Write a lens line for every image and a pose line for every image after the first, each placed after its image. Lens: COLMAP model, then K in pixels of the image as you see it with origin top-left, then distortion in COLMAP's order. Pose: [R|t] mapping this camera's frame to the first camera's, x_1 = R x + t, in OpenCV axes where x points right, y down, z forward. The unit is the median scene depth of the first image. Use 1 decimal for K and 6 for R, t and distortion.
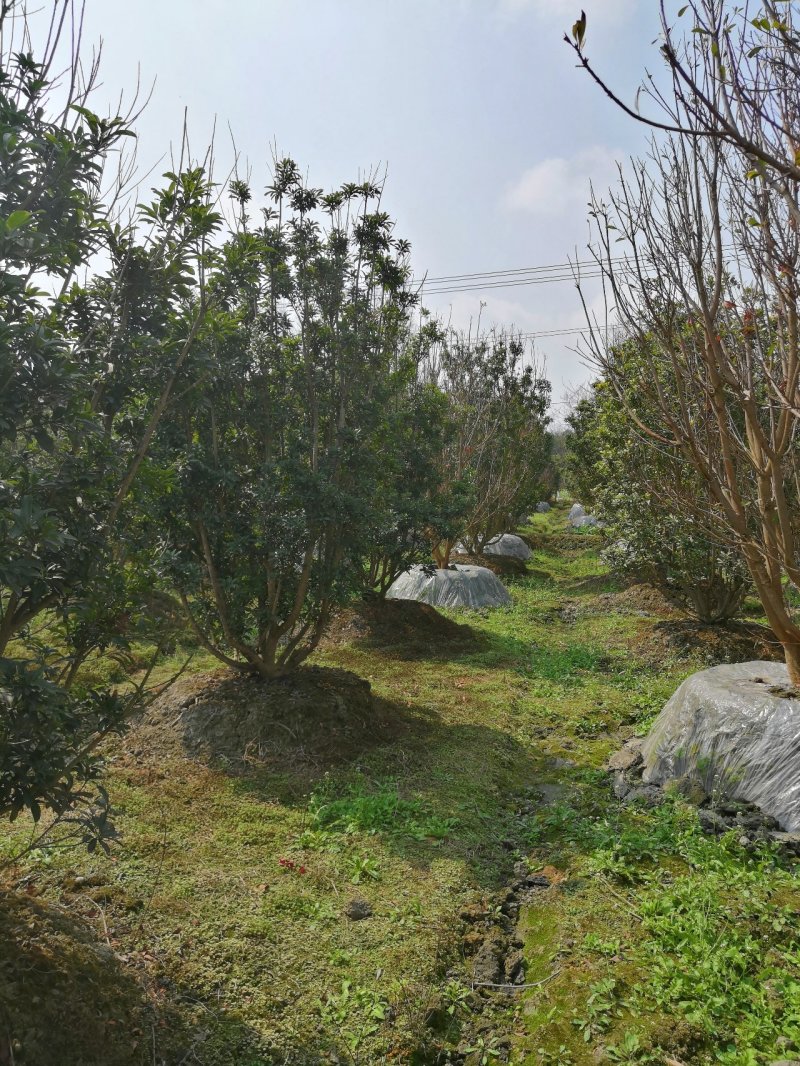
lens RADIAL K [[819.6, 0, 401.5], [0, 819.6, 537.3], [0, 0, 1]] dist [0.000567, 0.019730]
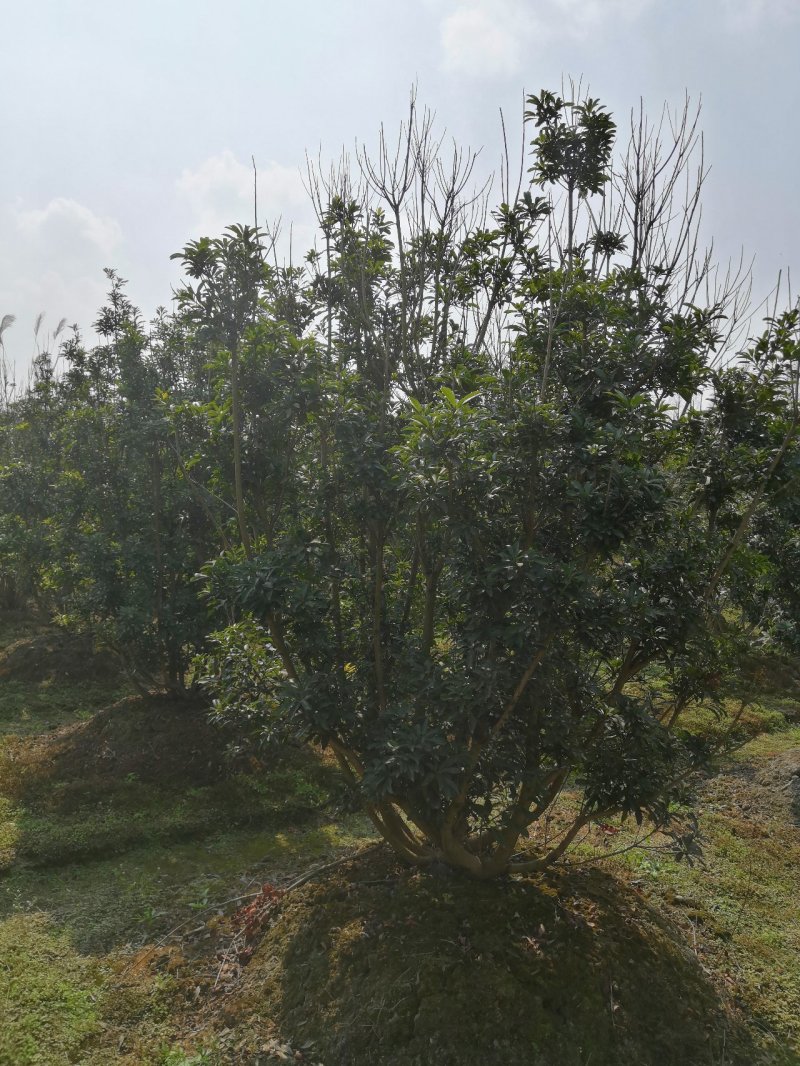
lens RADIAL K [[819.6, 0, 401.5], [0, 819.6, 533.2], [0, 0, 1]] dist [0.000567, 0.019730]
pose [[0.731530, 0.018774, -0.681551, 0.137365], [-0.068344, 0.996605, -0.045903, -0.024259], [0.678375, 0.080159, 0.730330, -0.209977]]
